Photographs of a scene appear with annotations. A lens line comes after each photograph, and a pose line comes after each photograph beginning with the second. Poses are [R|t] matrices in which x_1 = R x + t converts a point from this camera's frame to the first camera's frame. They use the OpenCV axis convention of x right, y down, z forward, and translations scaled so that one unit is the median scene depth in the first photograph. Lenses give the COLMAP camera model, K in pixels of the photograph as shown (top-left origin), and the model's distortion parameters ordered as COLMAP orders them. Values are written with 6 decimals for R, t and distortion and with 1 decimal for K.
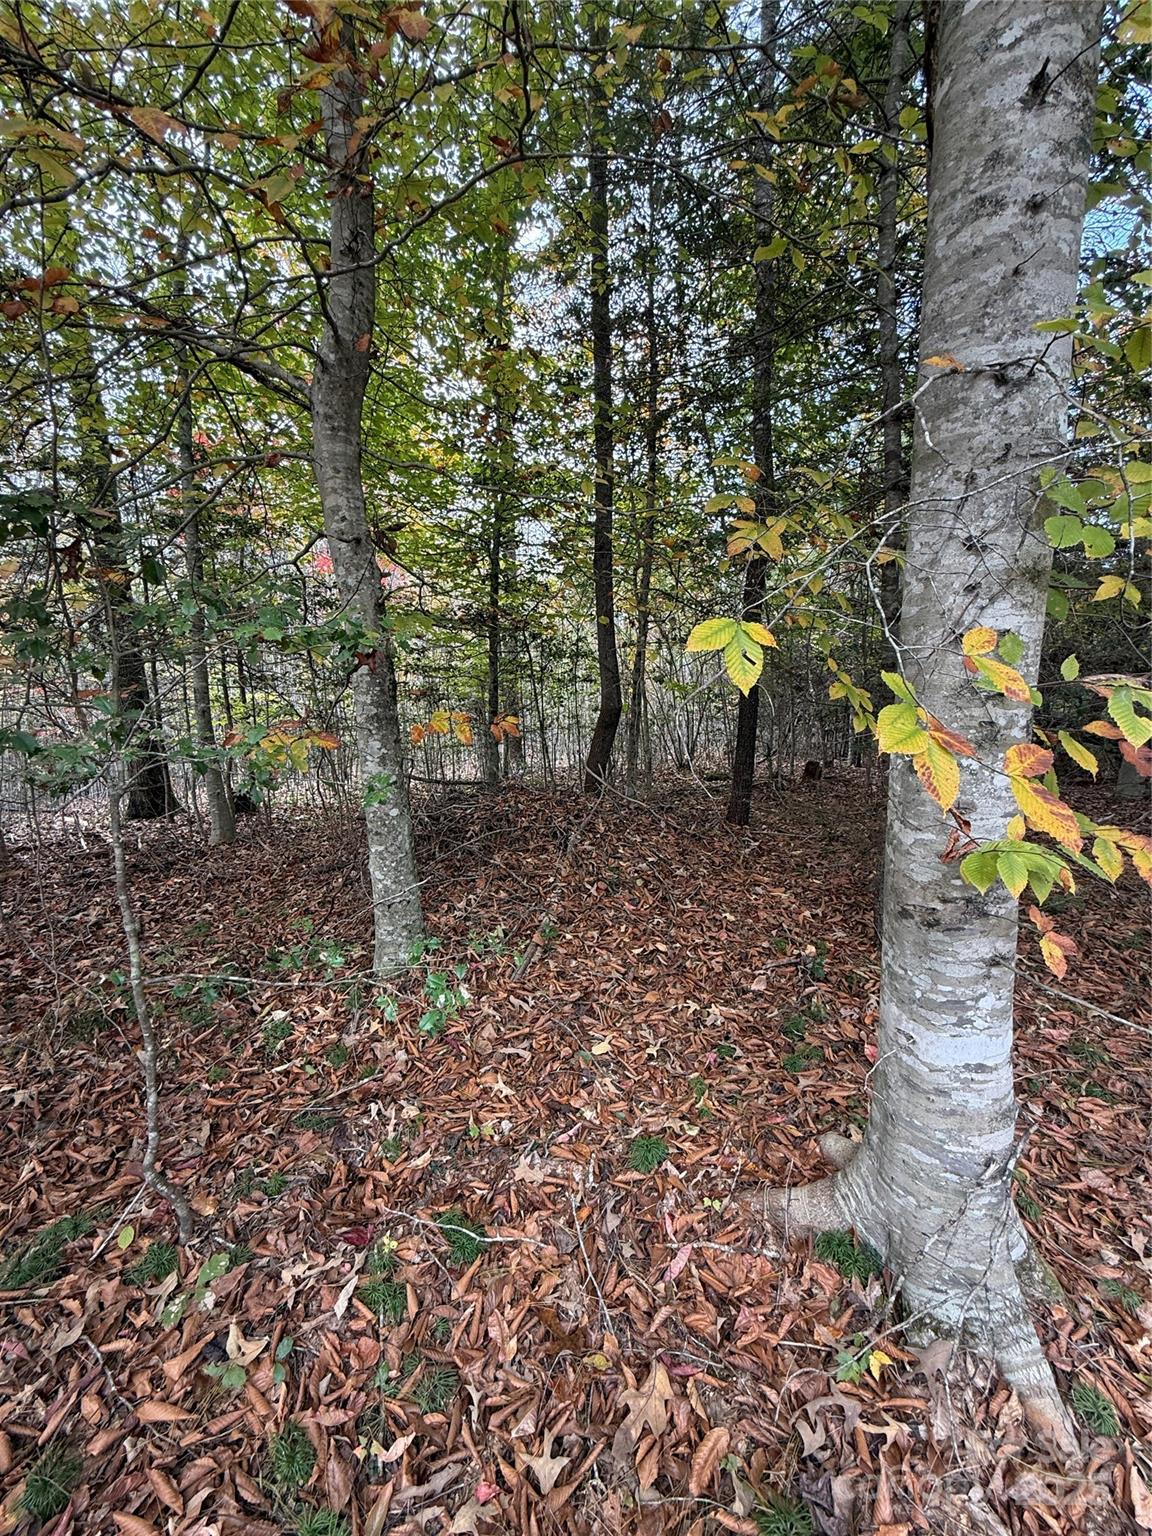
lens RADIAL K [[611.7, 0, 575.0], [0, 611.7, 765.3], [0, 0, 1]] dist [-0.000906, 0.000157]
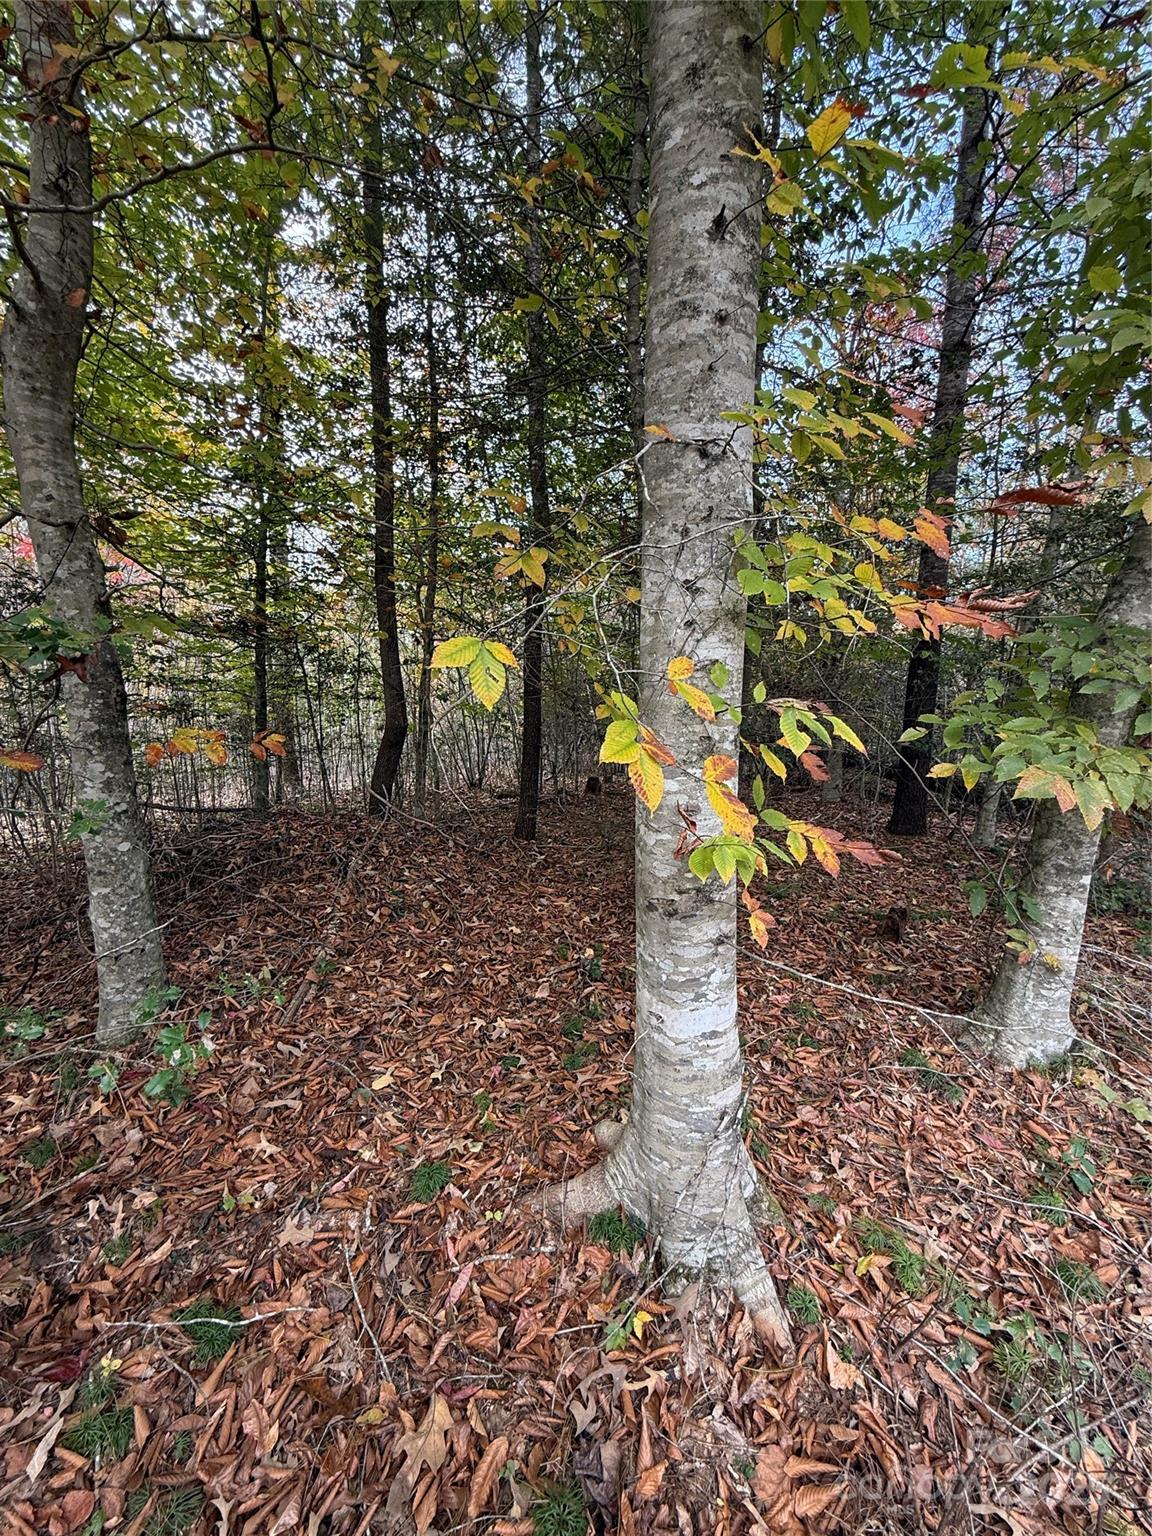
lens RADIAL K [[611.7, 0, 576.1], [0, 611.7, 765.2], [0, 0, 1]] dist [-0.000906, 0.000157]
pose [[0.943699, -0.016173, 0.330409, 0.023279], [0.026780, 0.999261, -0.027576, 0.004978], [-0.329719, 0.034872, 0.943435, -0.015508]]
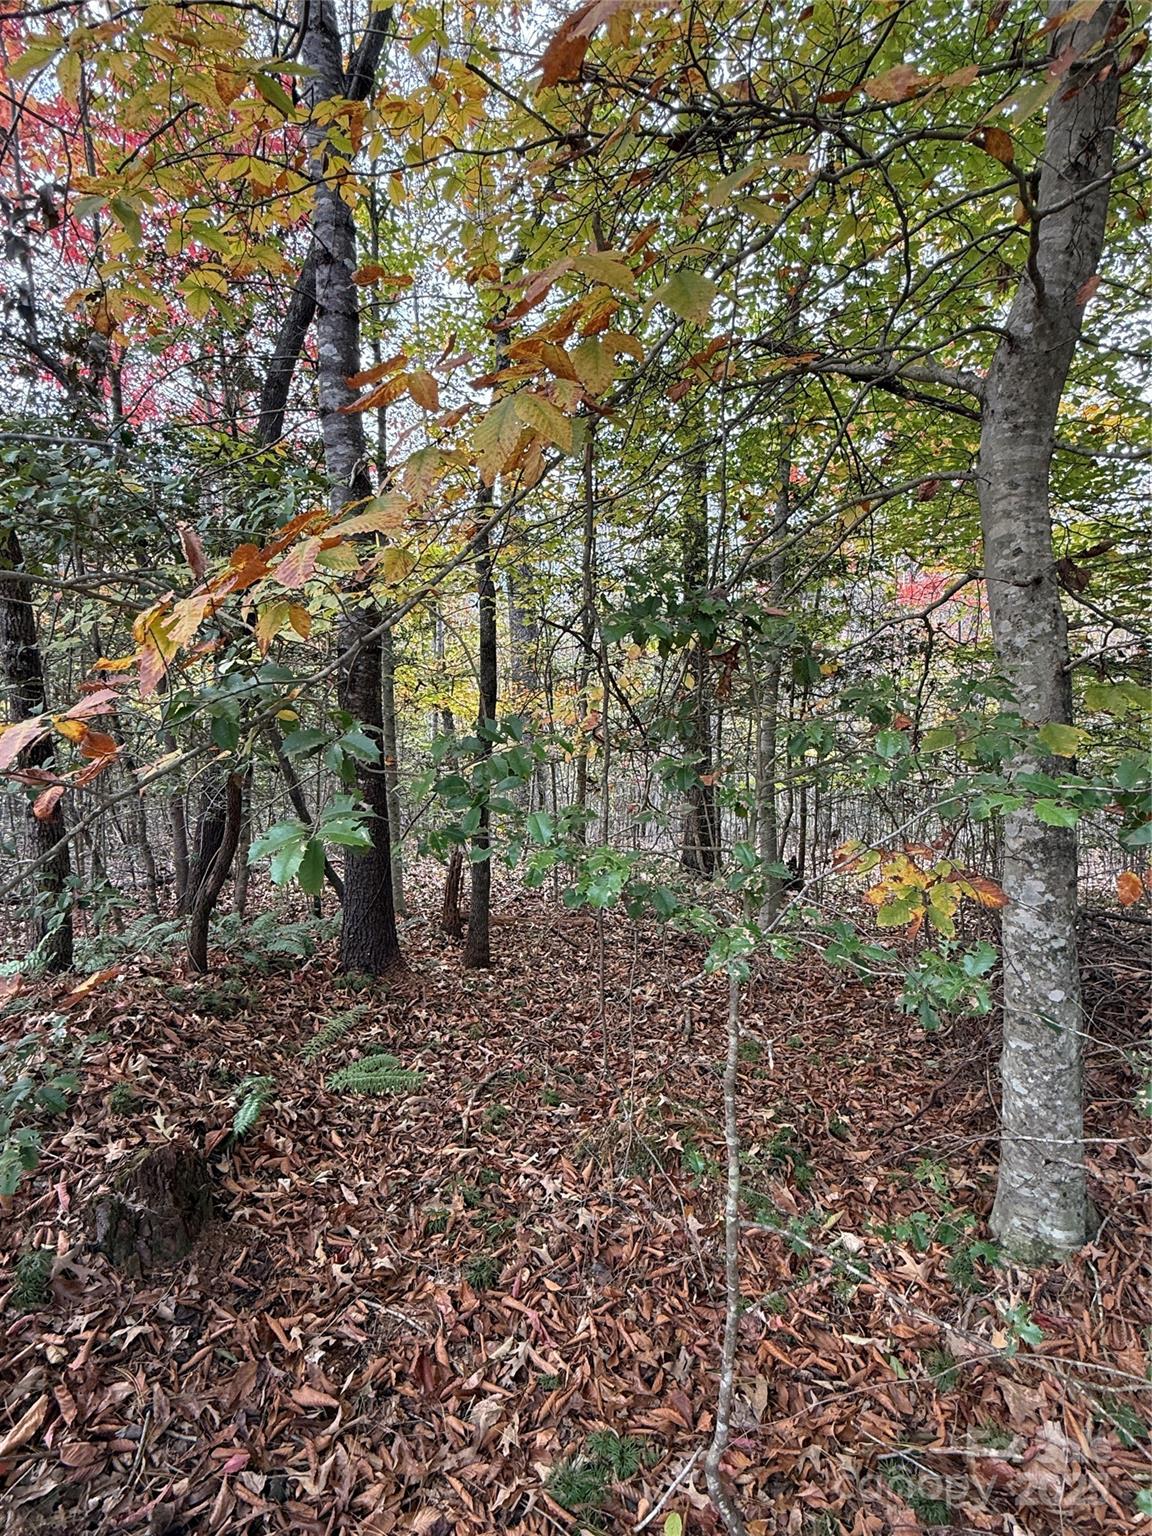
lens RADIAL K [[749.7, 0, 580.4], [0, 749.7, 768.2], [0, 0, 1]] dist [0.004558, 0.000362]
pose [[0.720311, 0.062792, -0.690803, -0.168058], [-0.121625, 0.991899, -0.036660, -0.089359], [0.682905, 0.110426, 0.722113, 0.100673]]
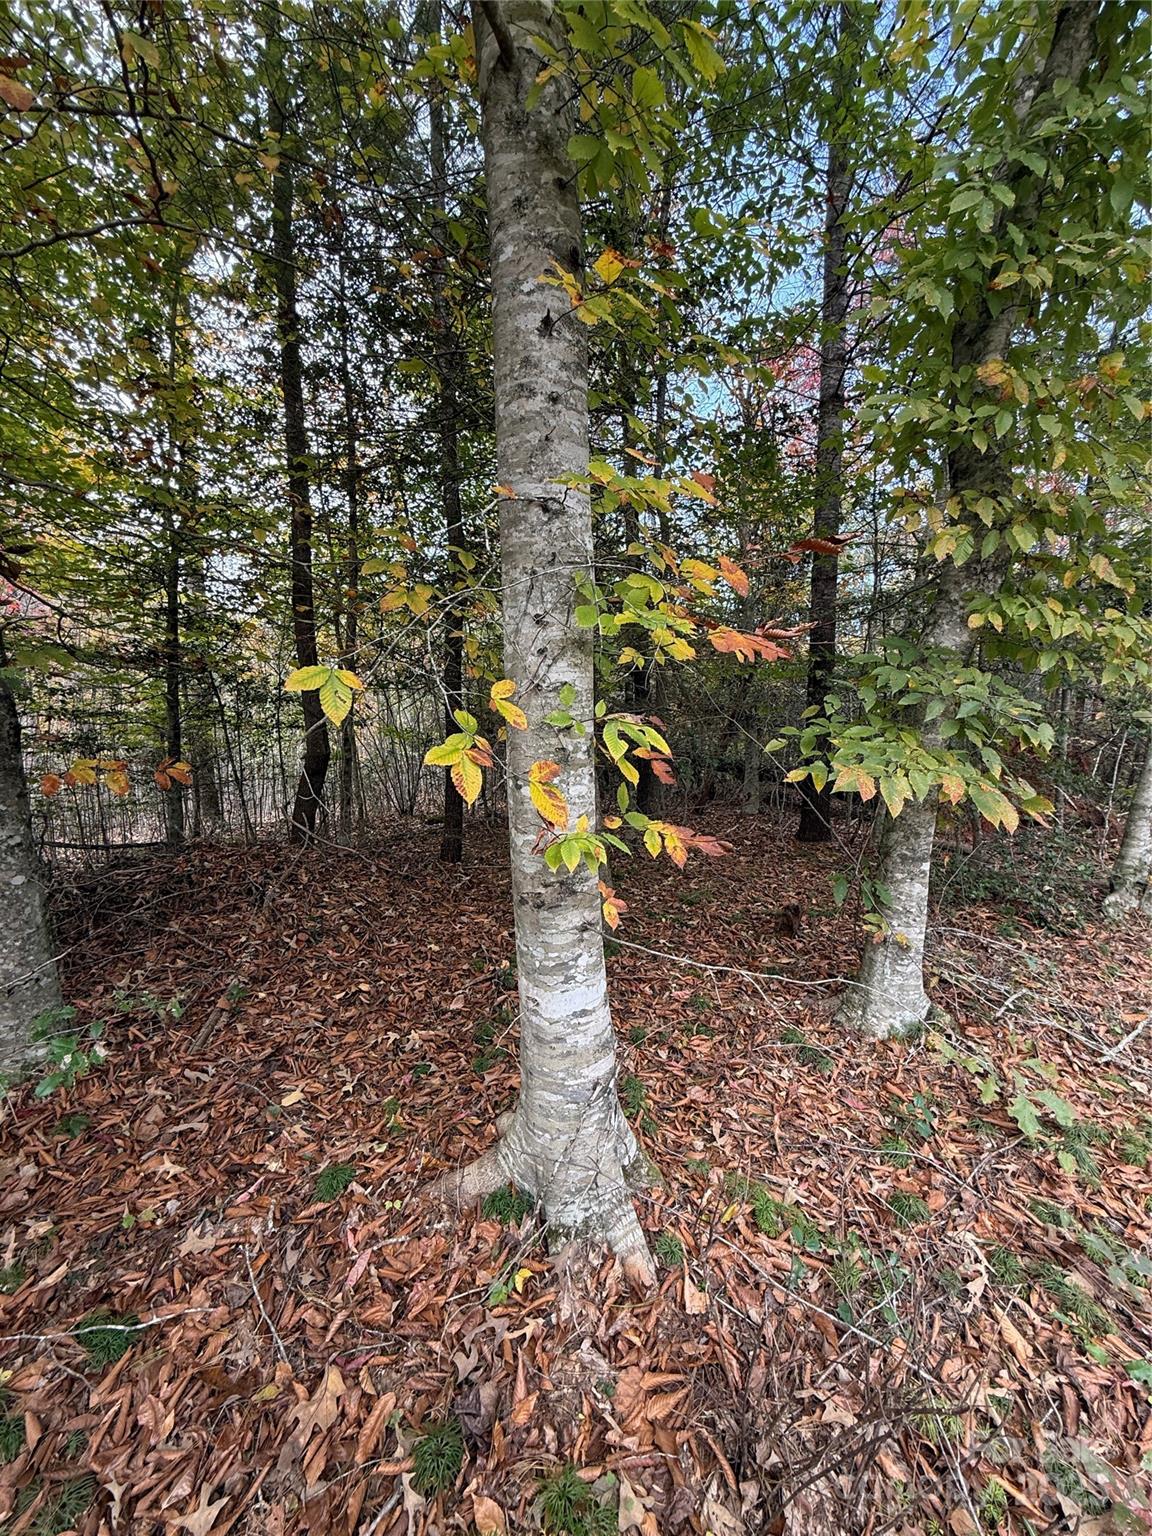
lens RADIAL K [[611.7, 0, 576.0], [0, 611.7, 765.2], [0, 0, 1]] dist [-0.000906, 0.000157]
pose [[0.905751, -0.032383, 0.422570, 0.063822], [0.064317, 0.996031, -0.061530, 0.026580], [-0.418901, 0.082909, 0.904239, -0.123383]]
